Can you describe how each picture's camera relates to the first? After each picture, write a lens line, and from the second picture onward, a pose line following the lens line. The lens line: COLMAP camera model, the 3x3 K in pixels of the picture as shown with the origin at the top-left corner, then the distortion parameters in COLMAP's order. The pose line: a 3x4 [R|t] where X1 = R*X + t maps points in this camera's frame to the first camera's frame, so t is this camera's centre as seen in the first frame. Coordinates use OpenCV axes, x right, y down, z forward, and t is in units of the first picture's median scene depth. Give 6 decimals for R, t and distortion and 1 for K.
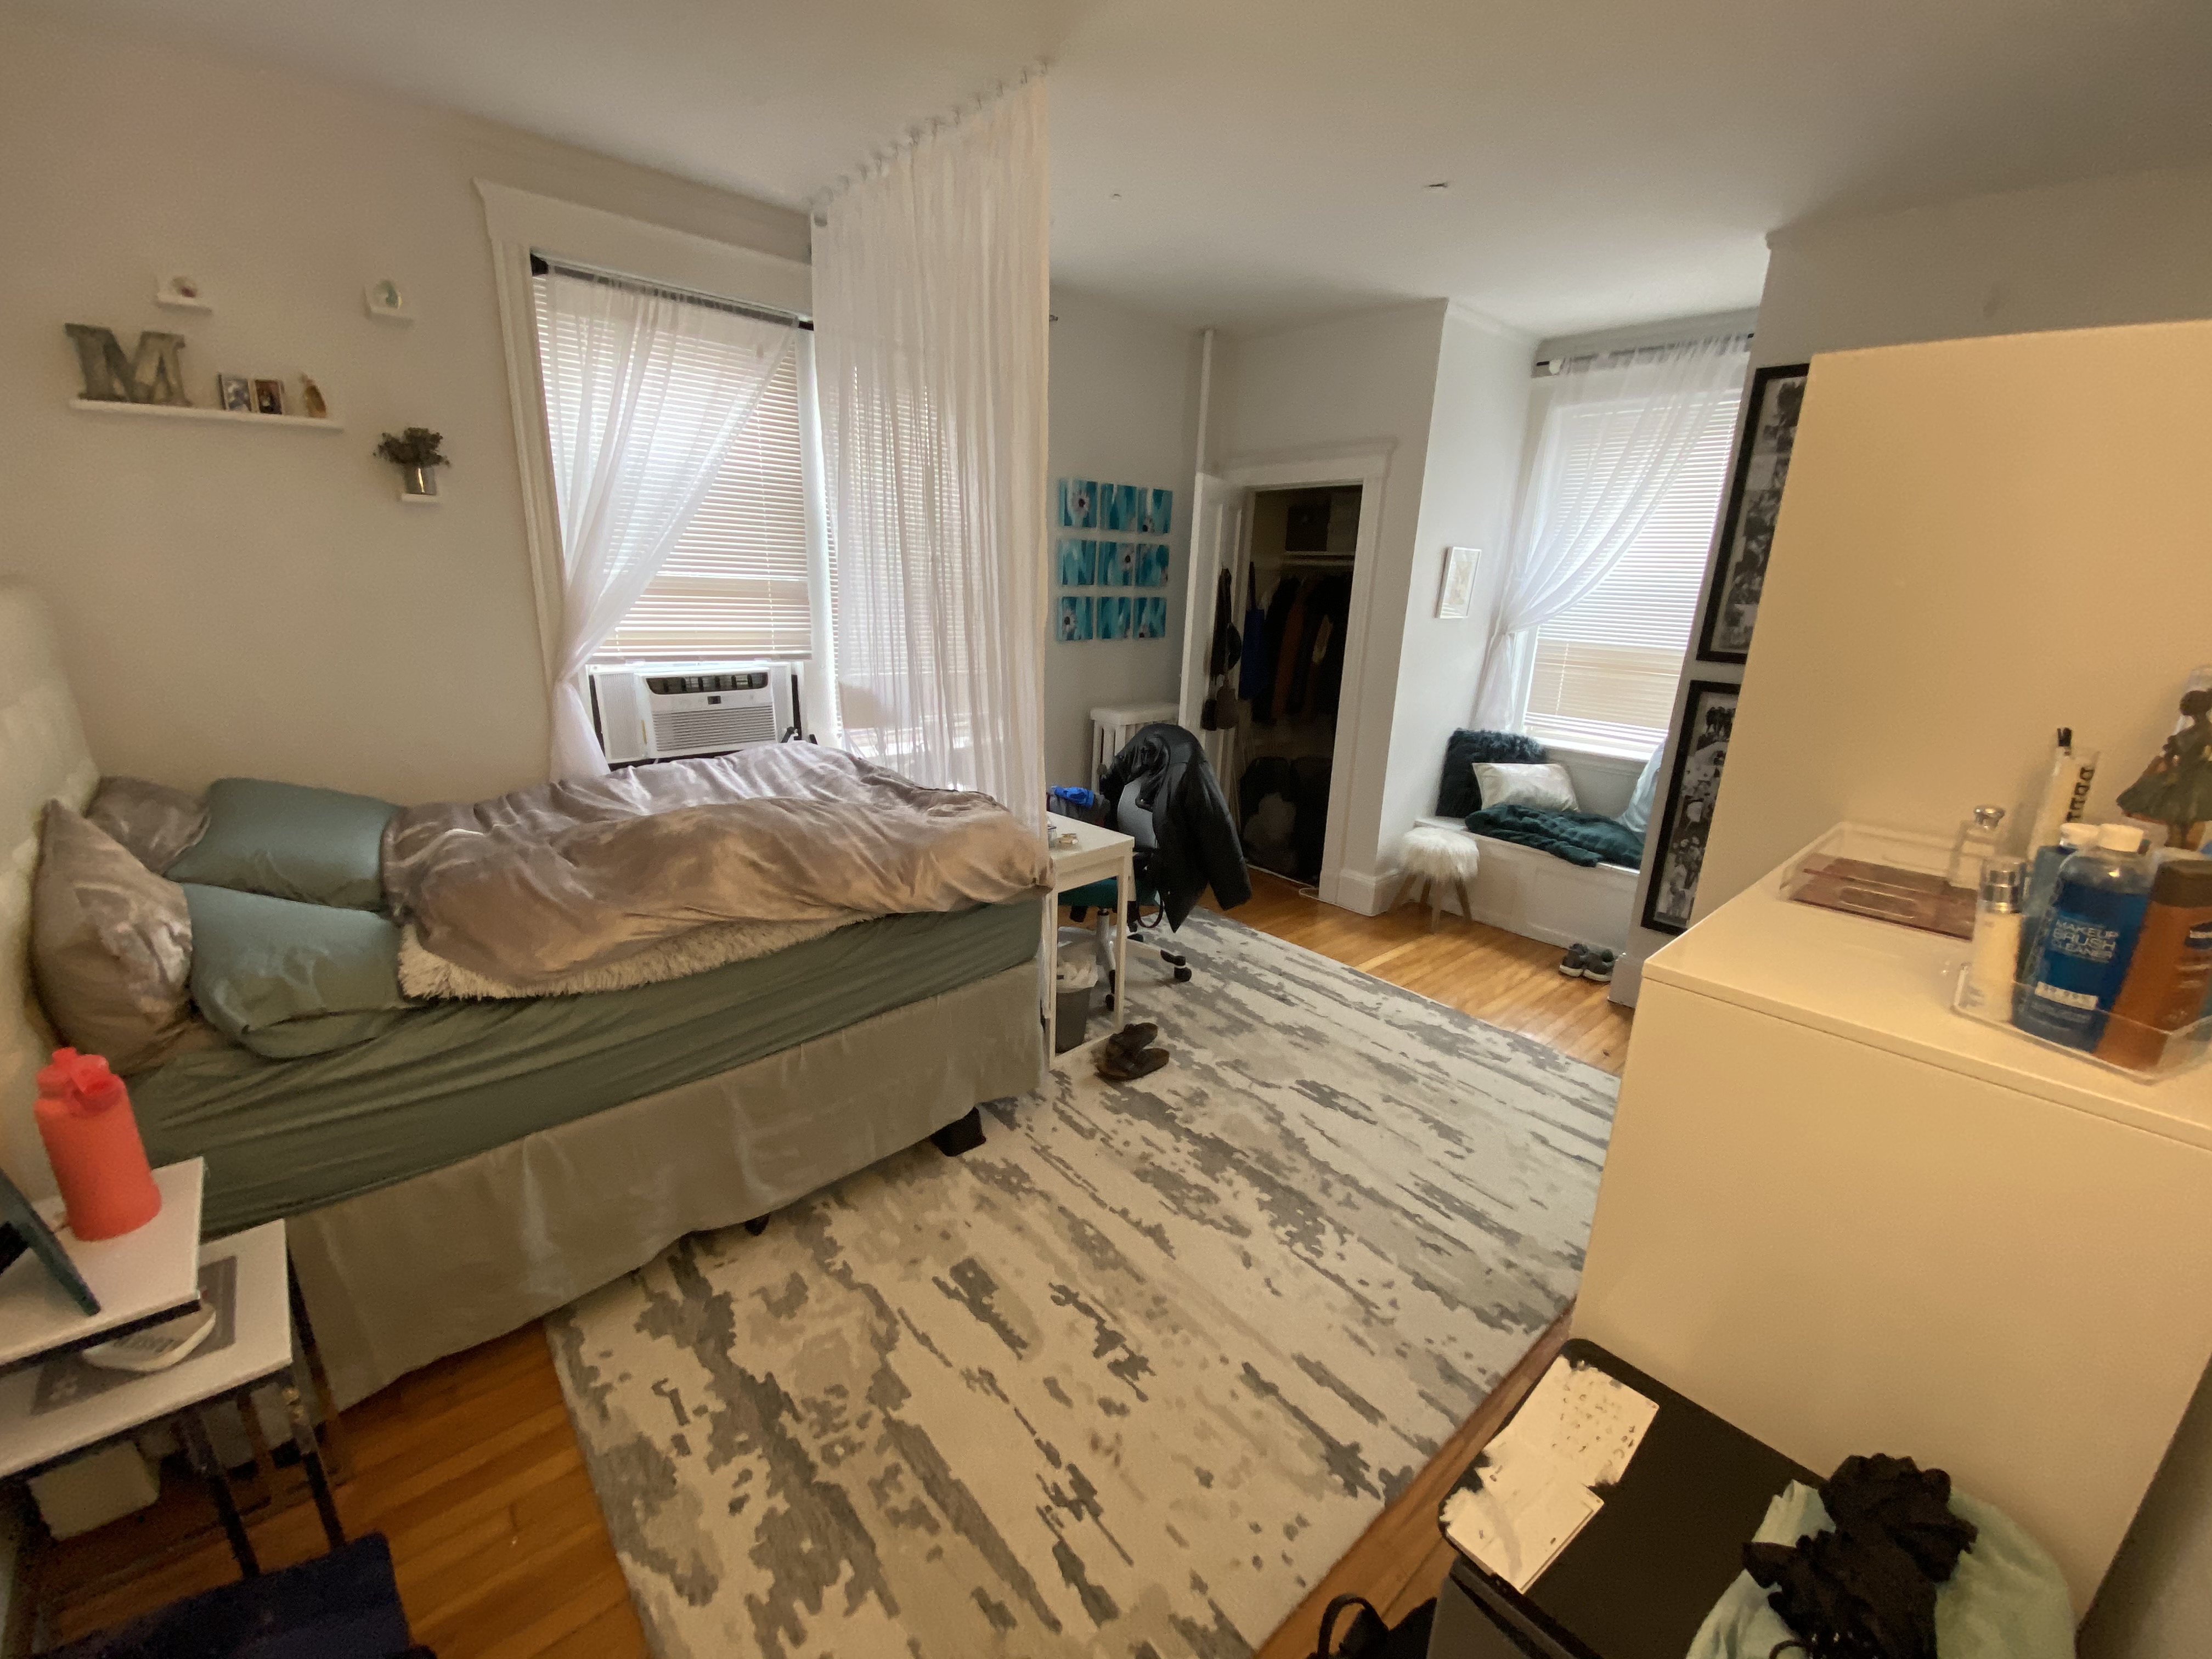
lens RADIAL K [[888.1, 0, 1098.2], [0, 888.1, 818.7], [0, 0, 1]] dist [0.022644, -0.020815]
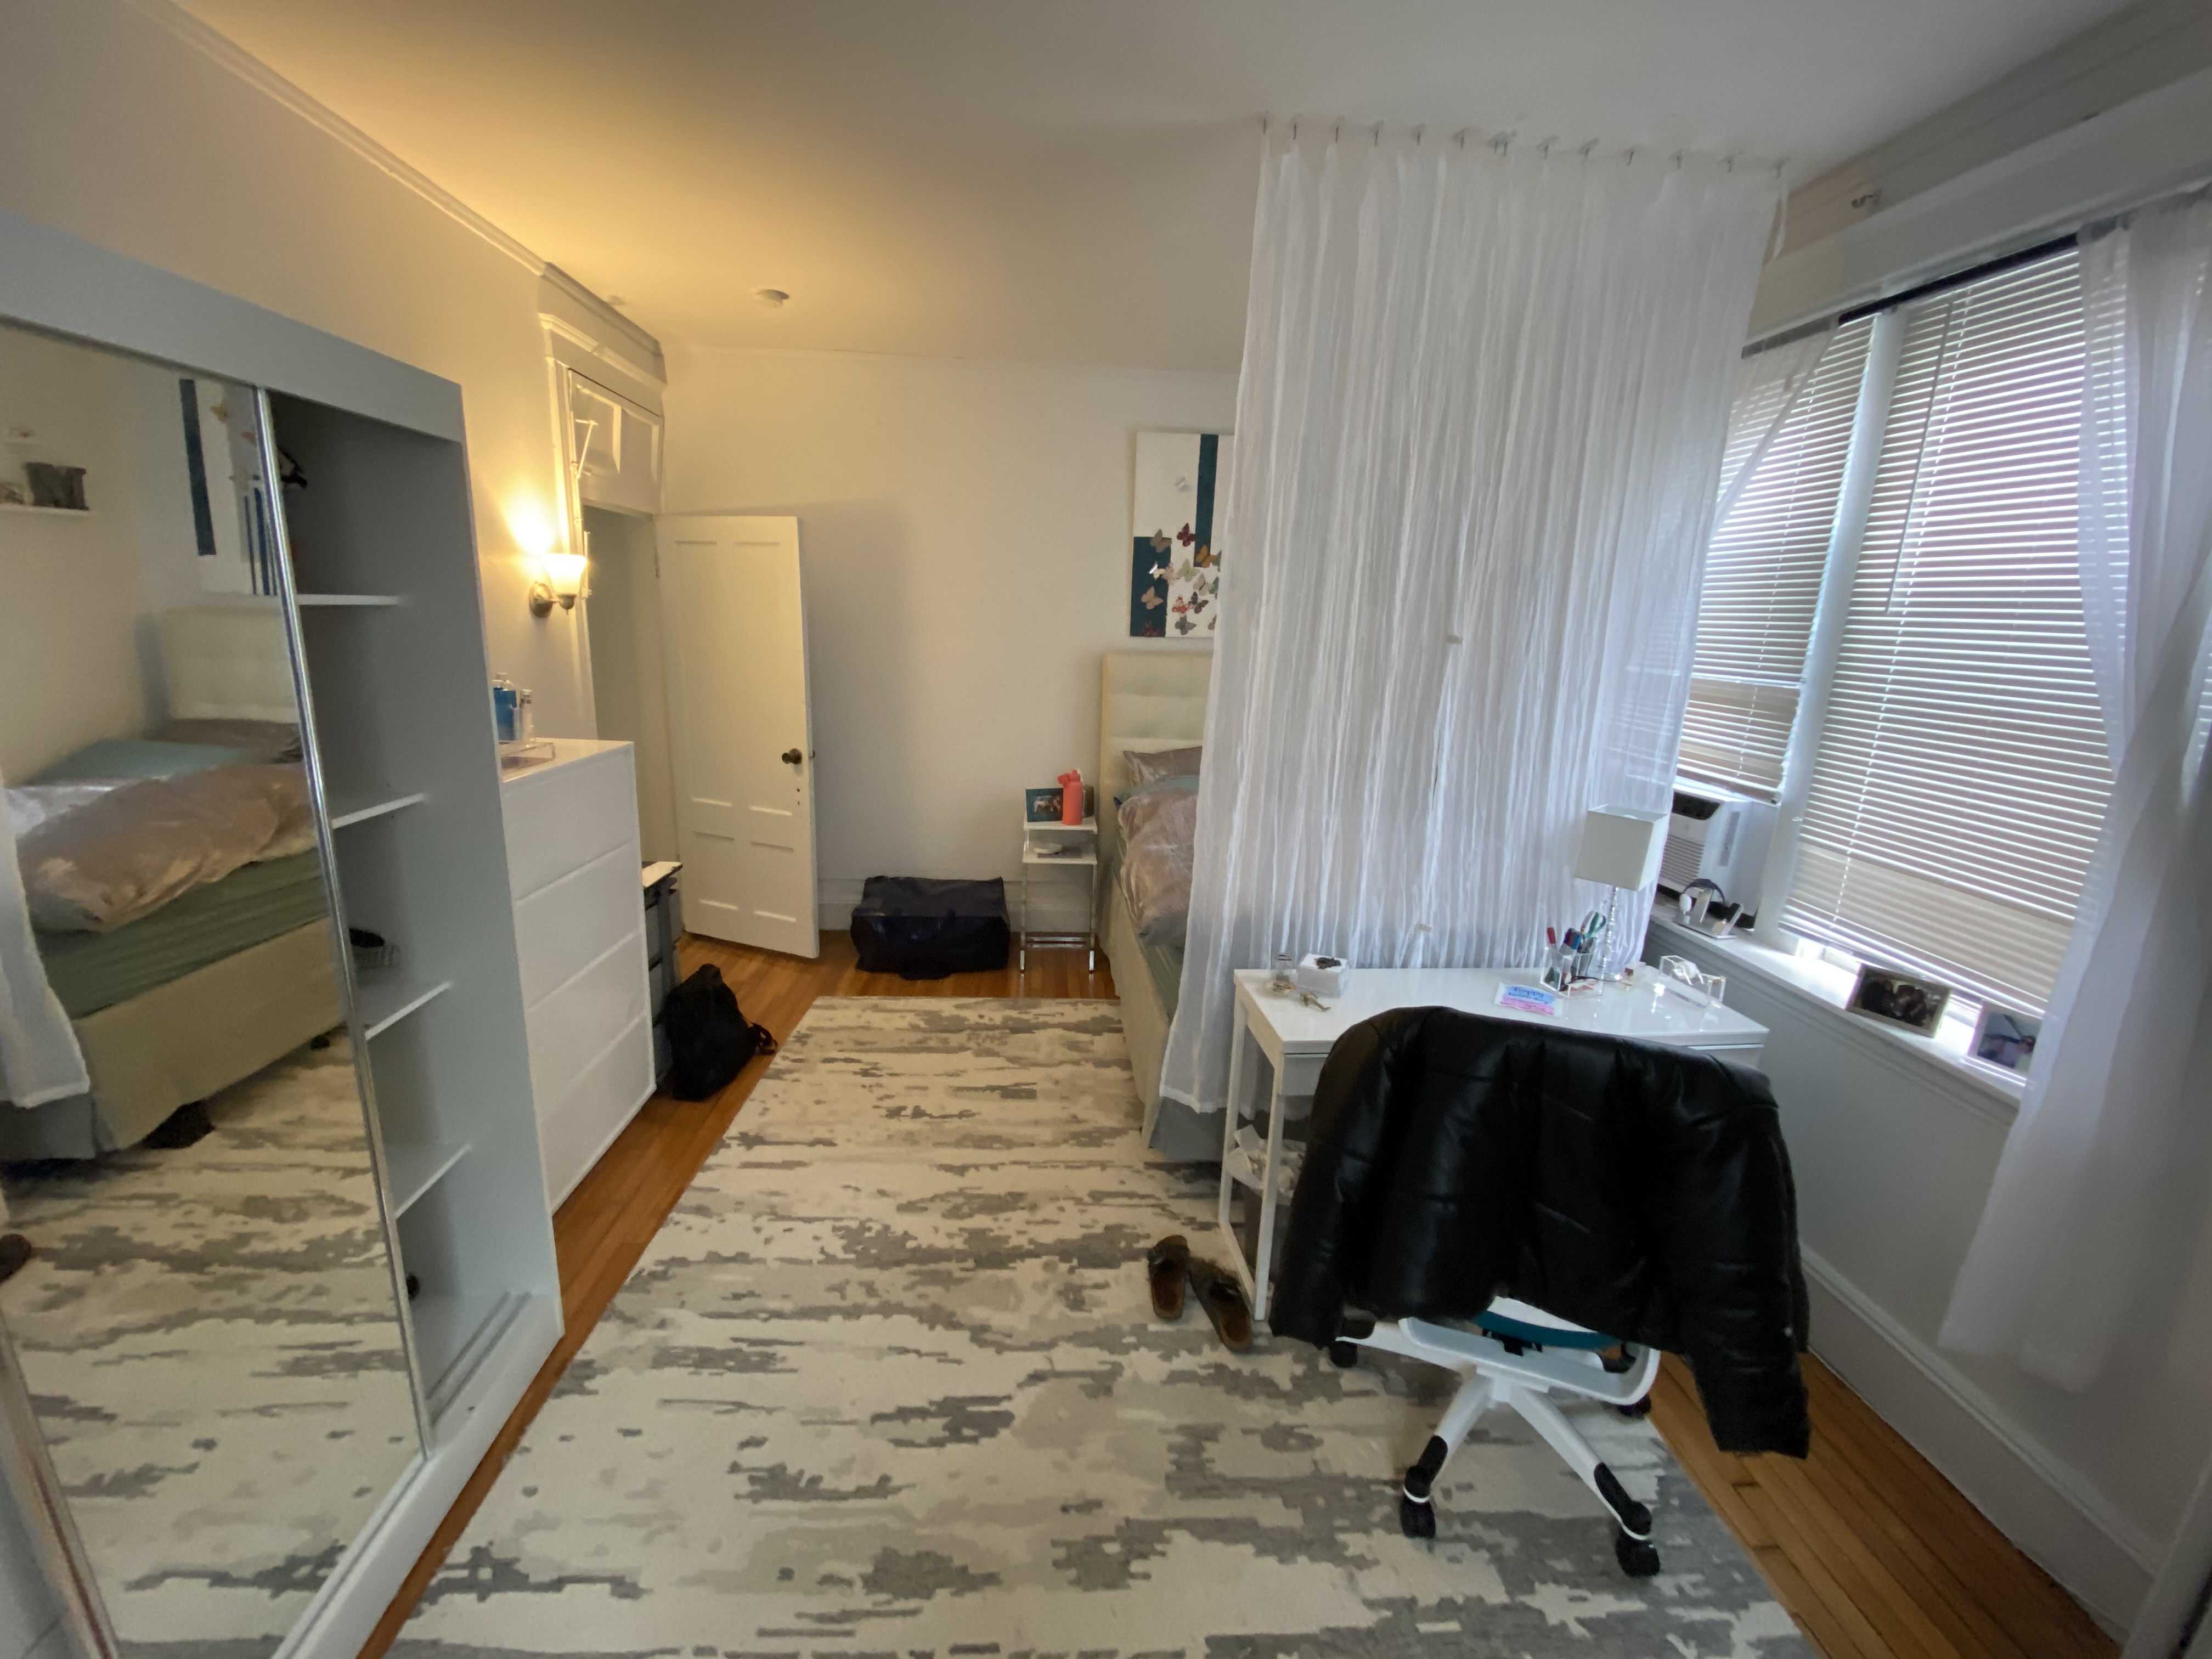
lens RADIAL K [[888.1, 0, 1093.3], [0, 888.1, 821.5], [0, 0, 1]] dist [0.022644, -0.020815]
pose [[-0.617701, 0.126442, -0.776182, 0.773379], [-0.269067, 0.893442, 0.359673, -0.405436], [0.738951, 0.431016, -0.517858, 1.461633]]
